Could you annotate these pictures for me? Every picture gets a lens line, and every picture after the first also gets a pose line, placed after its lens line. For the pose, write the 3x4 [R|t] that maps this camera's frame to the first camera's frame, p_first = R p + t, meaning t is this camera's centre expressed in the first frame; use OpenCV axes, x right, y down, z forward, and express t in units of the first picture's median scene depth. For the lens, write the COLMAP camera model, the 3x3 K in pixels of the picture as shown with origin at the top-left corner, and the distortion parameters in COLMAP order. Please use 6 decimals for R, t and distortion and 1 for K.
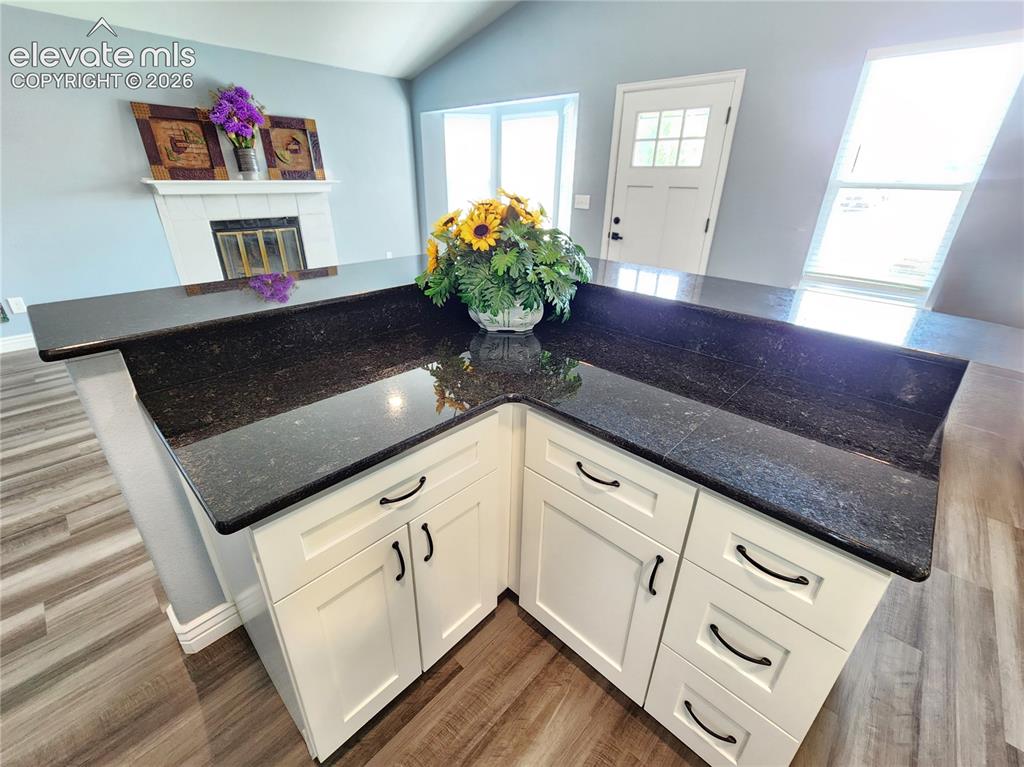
lens RADIAL K [[438.6, 0, 509.9], [0, 438.6, 381.2], [0, 0, 1]] dist [-0.001567, 0.000173]
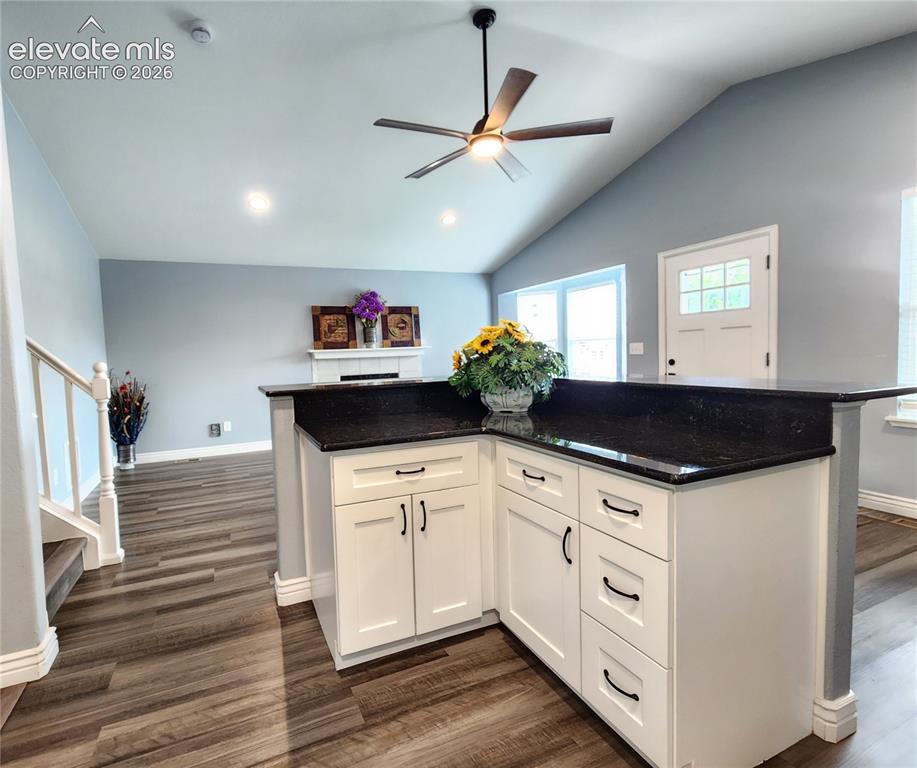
lens RADIAL K [[450.0, 0, 401.8], [0, 450.0, 383.0], [0, 0, 1]] dist [-0.000532, -0.000136]
pose [[0.906487, -0.024334, -0.421532, 0.116149], [-0.130454, 0.933354, -0.334414, 0.127224], [0.401576, 0.358133, 0.842898, -0.149928]]
